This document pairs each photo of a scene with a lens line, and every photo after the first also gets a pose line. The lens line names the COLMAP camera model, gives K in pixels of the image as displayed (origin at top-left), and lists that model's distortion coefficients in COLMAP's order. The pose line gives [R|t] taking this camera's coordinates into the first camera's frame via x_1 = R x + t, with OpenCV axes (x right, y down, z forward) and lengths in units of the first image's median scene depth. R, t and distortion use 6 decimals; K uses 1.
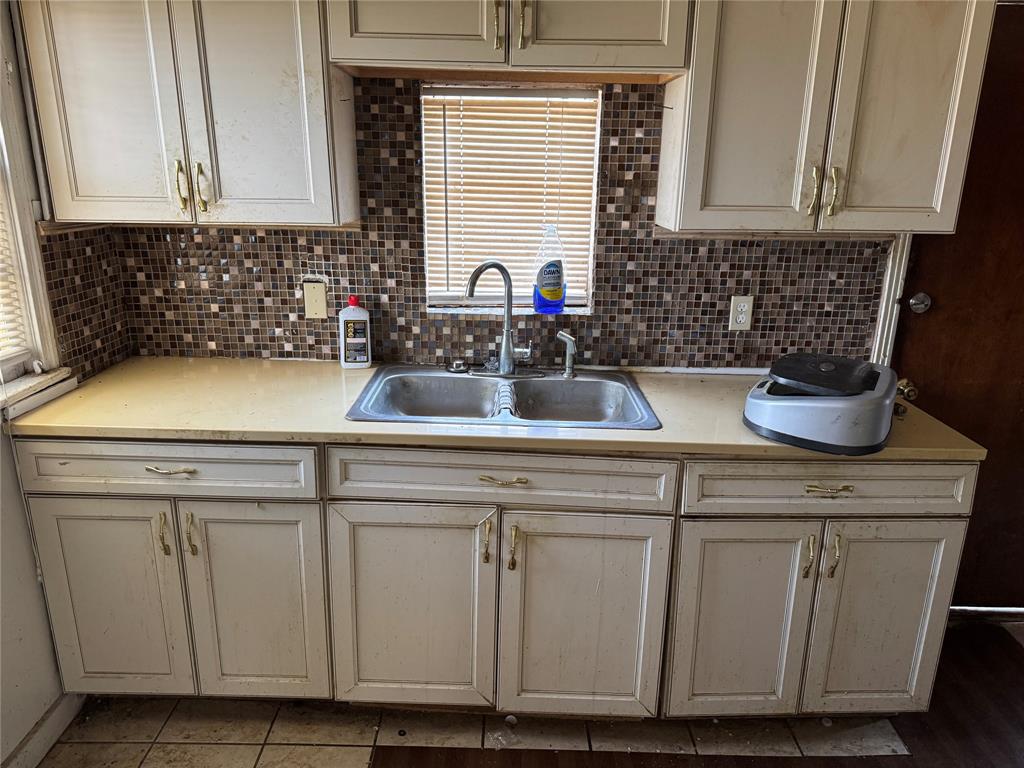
lens RADIAL K [[725.4, 0, 508.2], [0, 725.4, 382.5], [0, 0, 1]] dist [0.046558, -0.056305]
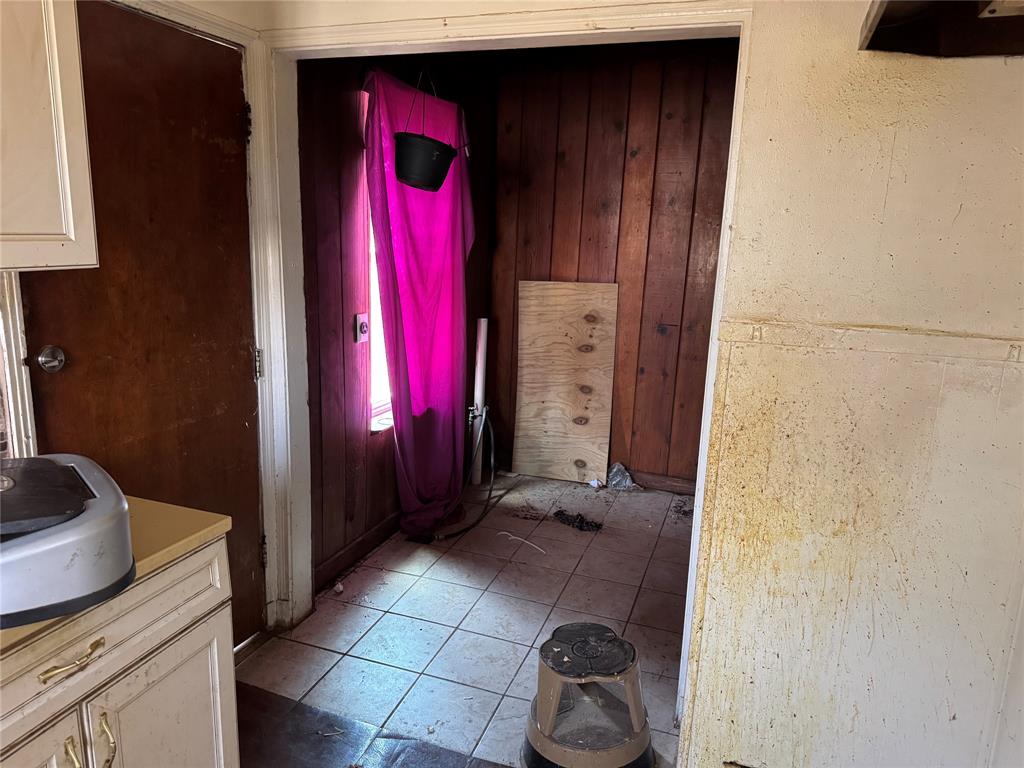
lens RADIAL K [[725.4, 0, 505.0], [0, 725.4, 390.6], [0, 0, 1]] dist [0.046558, -0.056305]
pose [[0.340320, -0.207792, 0.917063, 0.016852], [0.239479, 0.962271, 0.129165, -0.070115], [-0.909303, 0.175660, 0.377242, 0.318080]]
